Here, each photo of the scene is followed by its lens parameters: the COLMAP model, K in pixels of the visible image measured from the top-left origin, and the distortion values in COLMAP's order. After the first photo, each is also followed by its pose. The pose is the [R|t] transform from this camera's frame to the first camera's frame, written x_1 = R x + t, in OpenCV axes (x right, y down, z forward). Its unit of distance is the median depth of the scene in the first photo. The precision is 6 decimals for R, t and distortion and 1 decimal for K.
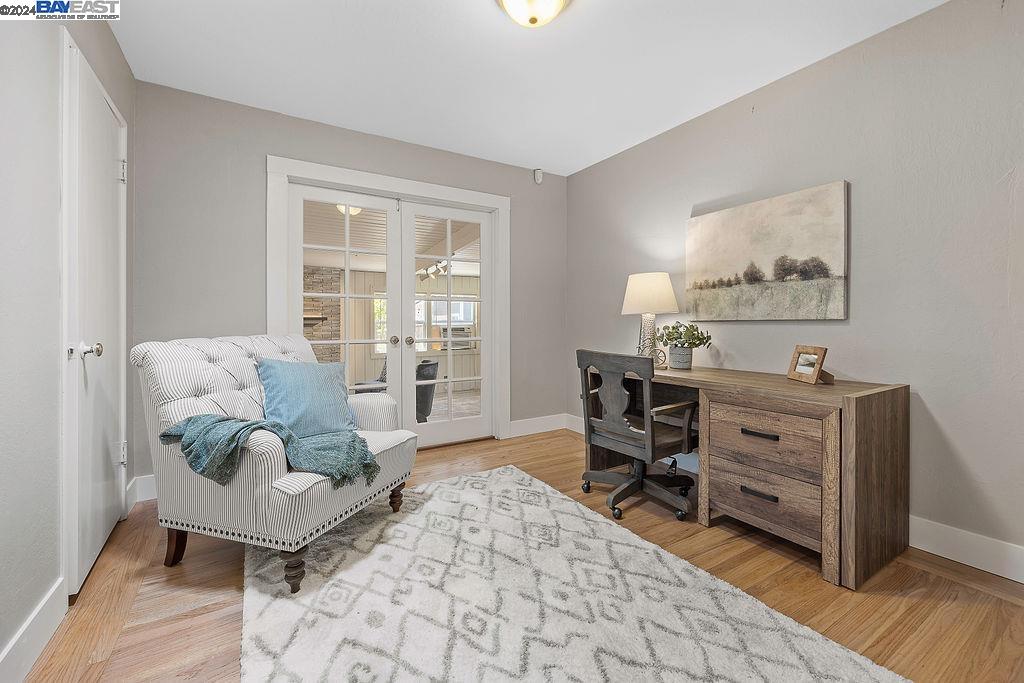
lens RADIAL K [[428.8, 0, 514.1], [0, 428.8, 337.5], [0, 0, 1]] dist [-0.002187, -0.000369]
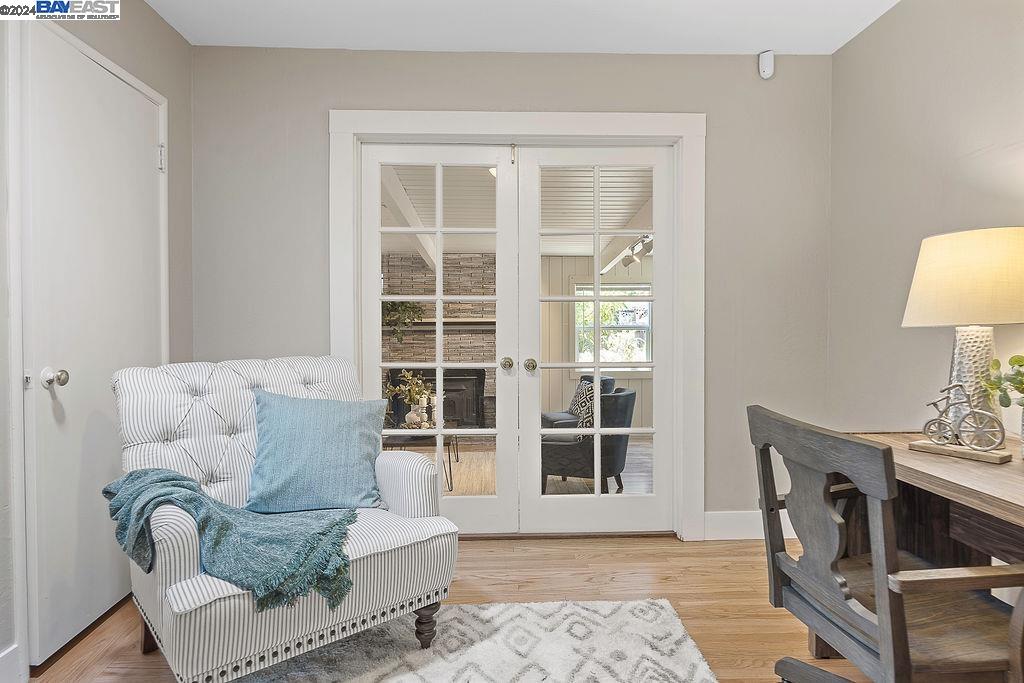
lens RADIAL K [[603.0, 0, 511.0], [0, 603.0, 347.1], [0, 0, 1]] dist [-0.002754, -0.000383]
pose [[0.869833, 0.018908, -0.492984, 0.237820], [-0.016165, 0.999821, 0.009826, -0.037611], [0.493082, -0.000578, 0.869983, 0.278578]]
